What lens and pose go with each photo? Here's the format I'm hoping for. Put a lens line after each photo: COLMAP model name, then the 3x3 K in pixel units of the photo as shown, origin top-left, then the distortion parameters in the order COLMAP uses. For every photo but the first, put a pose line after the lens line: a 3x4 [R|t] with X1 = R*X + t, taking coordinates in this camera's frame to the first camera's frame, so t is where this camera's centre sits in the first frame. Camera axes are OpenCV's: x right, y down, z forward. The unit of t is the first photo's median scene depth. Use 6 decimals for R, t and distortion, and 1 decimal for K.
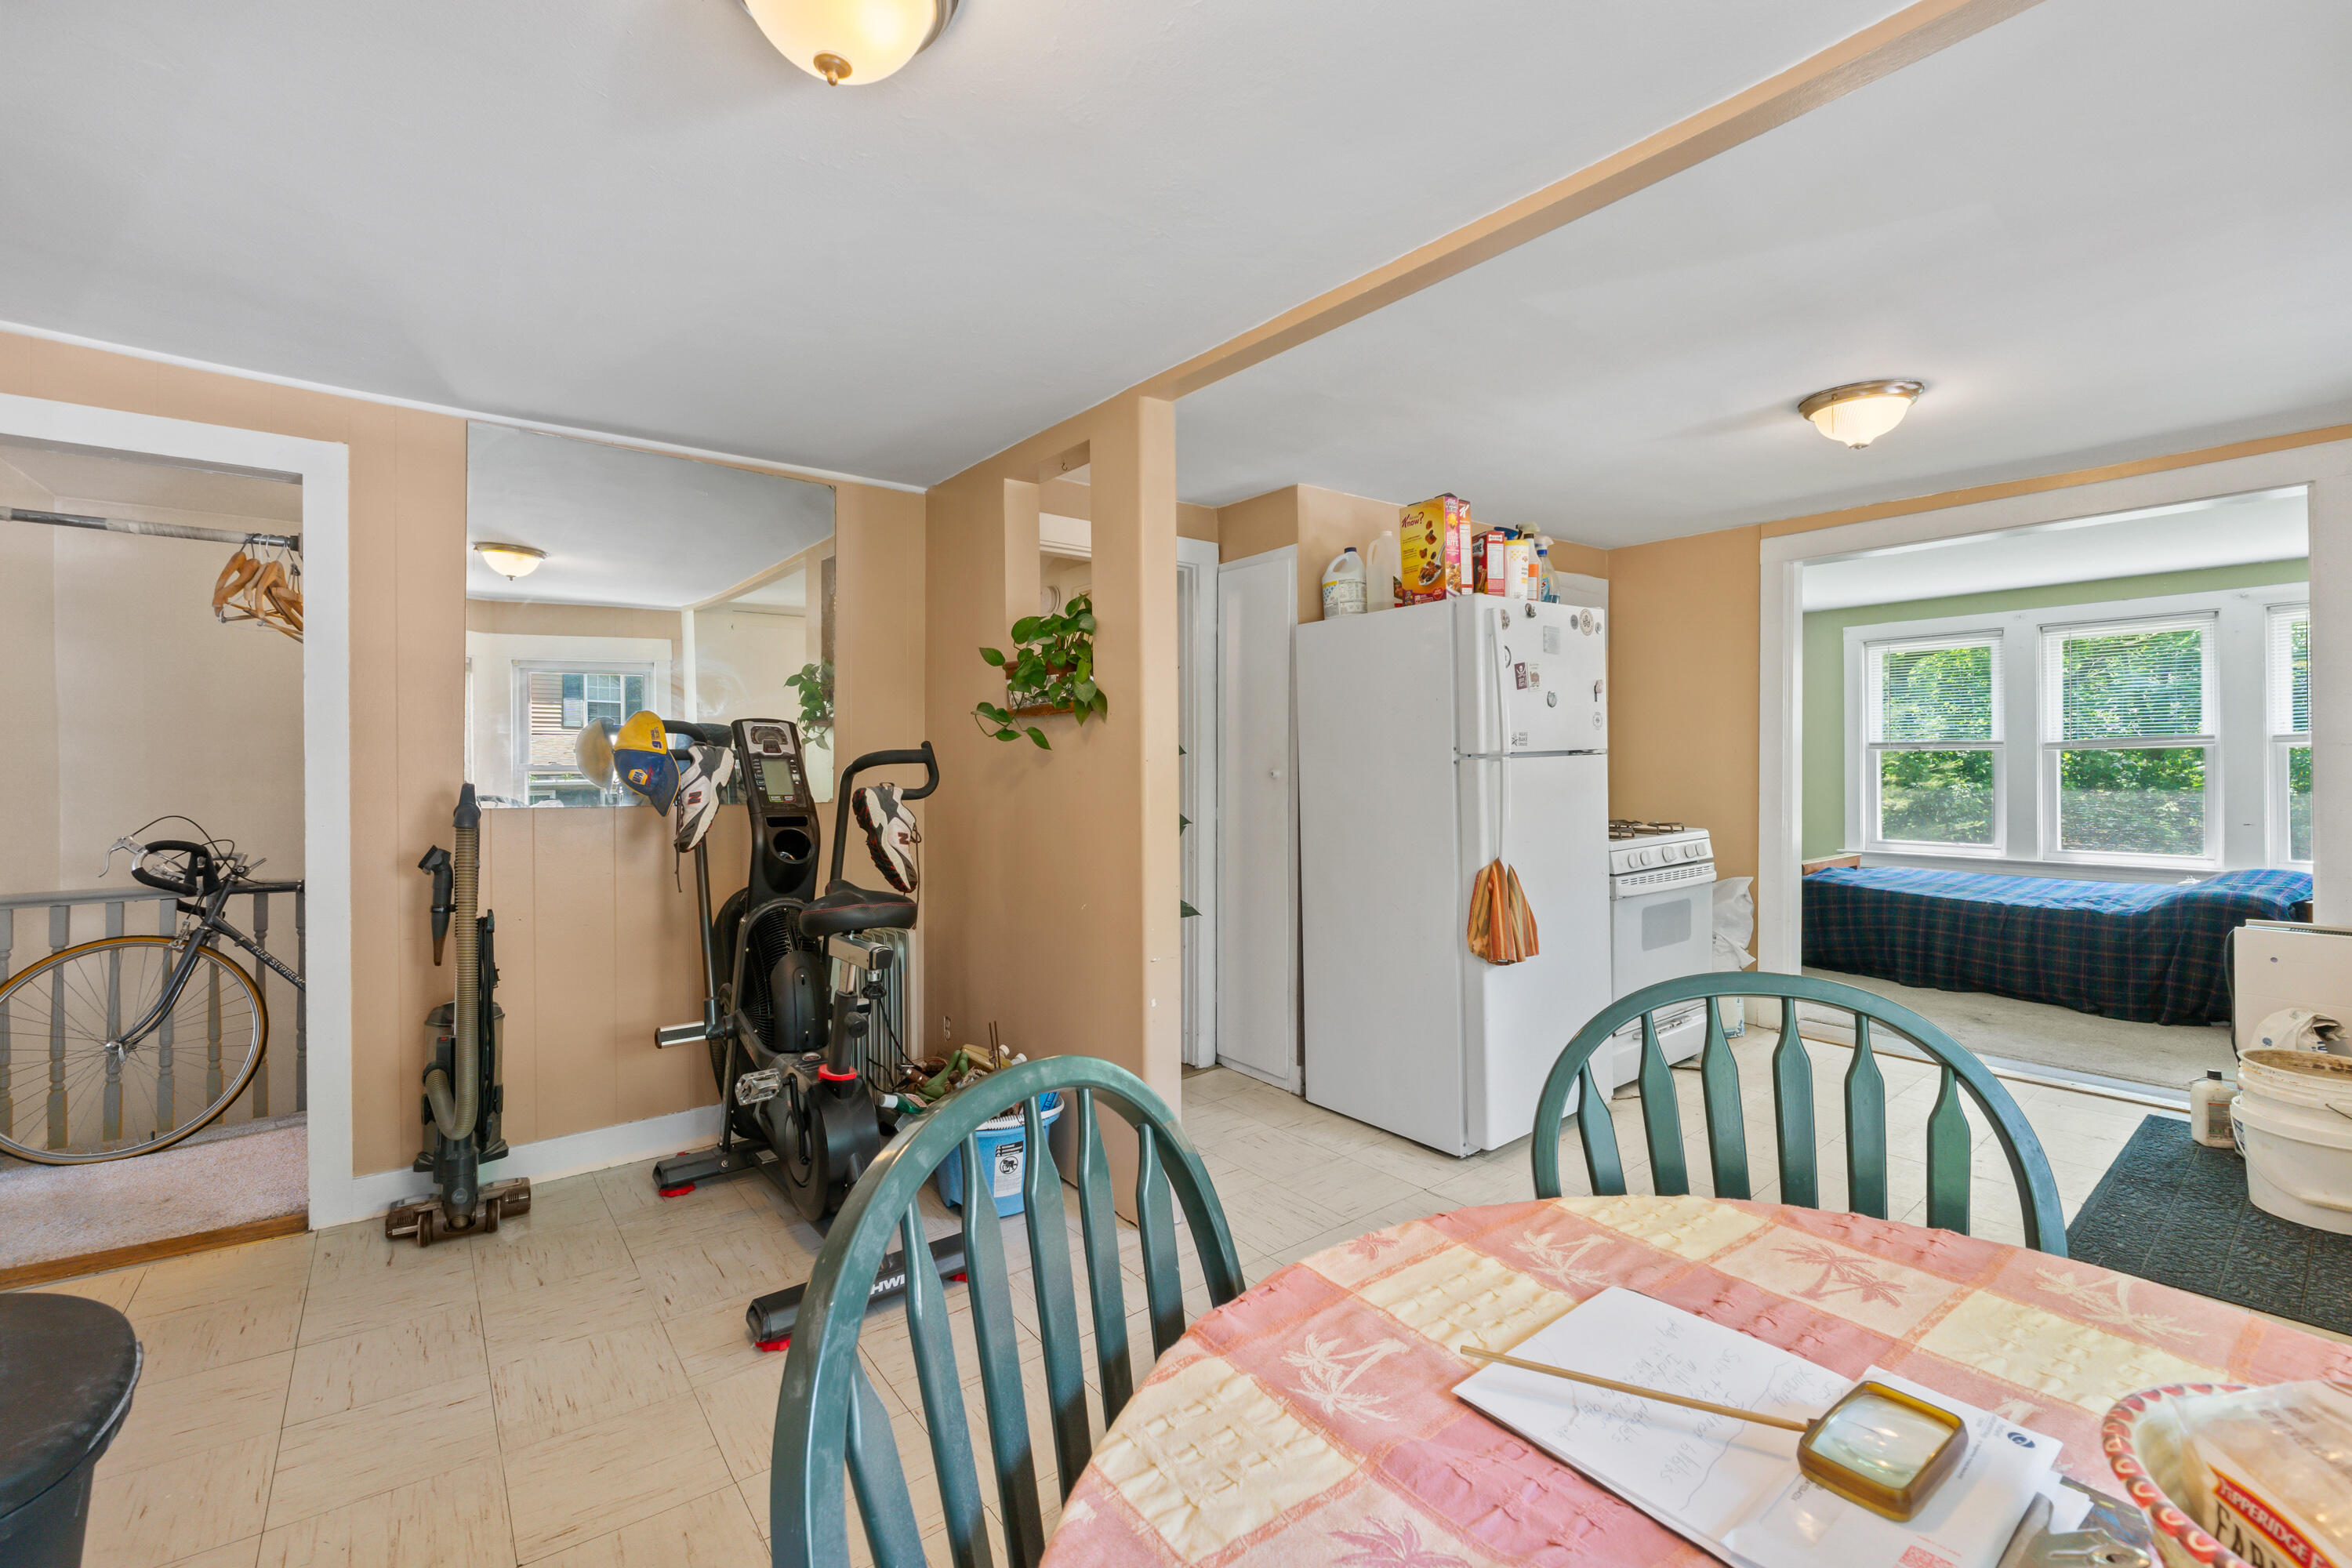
lens RADIAL K [[998.6, 0, 1180.1], [0, 998.6, 767.7], [0, 0, 1]] dist [0.000121, -0.000193]
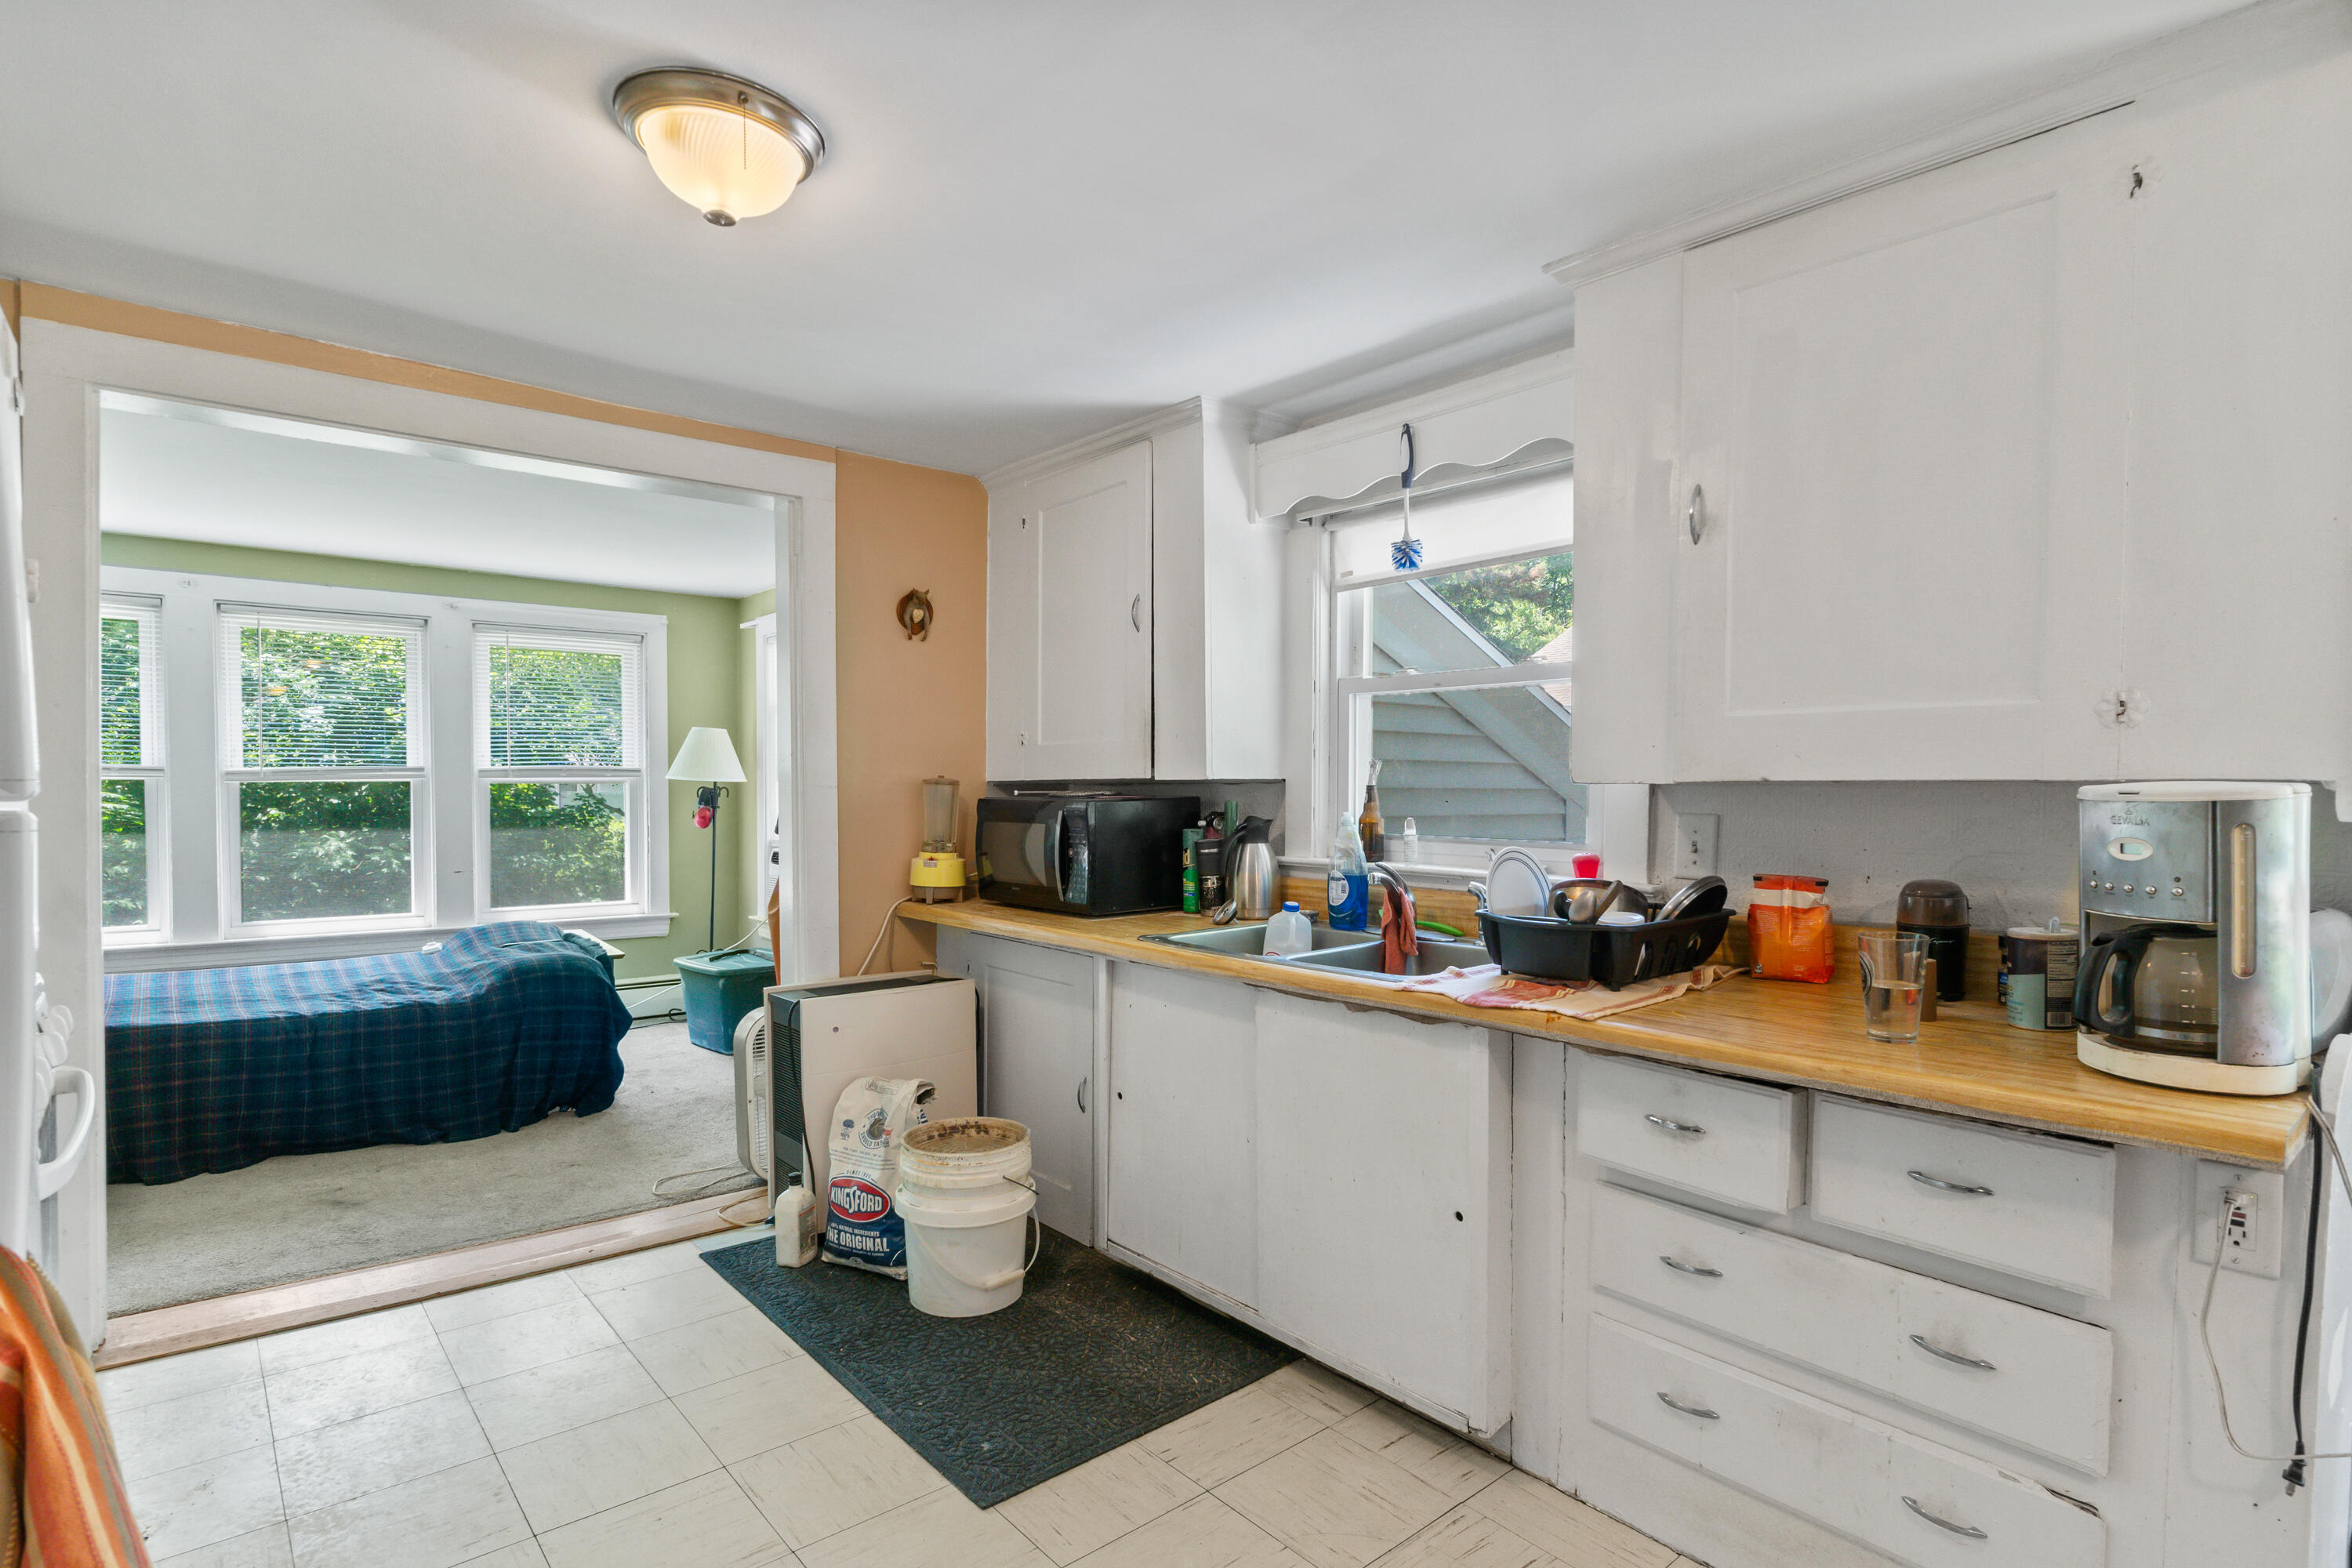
lens RADIAL K [[1183.9, 0, 1176.0], [0, 1183.9, 784.0], [0, 0, 1]] dist [-0.027784, 0.000031]
pose [[-0.055618, 0.012673, 0.998372, 0.022155], [0.002119, 0.999919, -0.012575, -0.004960], [-0.998450, 0.001416, -0.055640, 0.462499]]
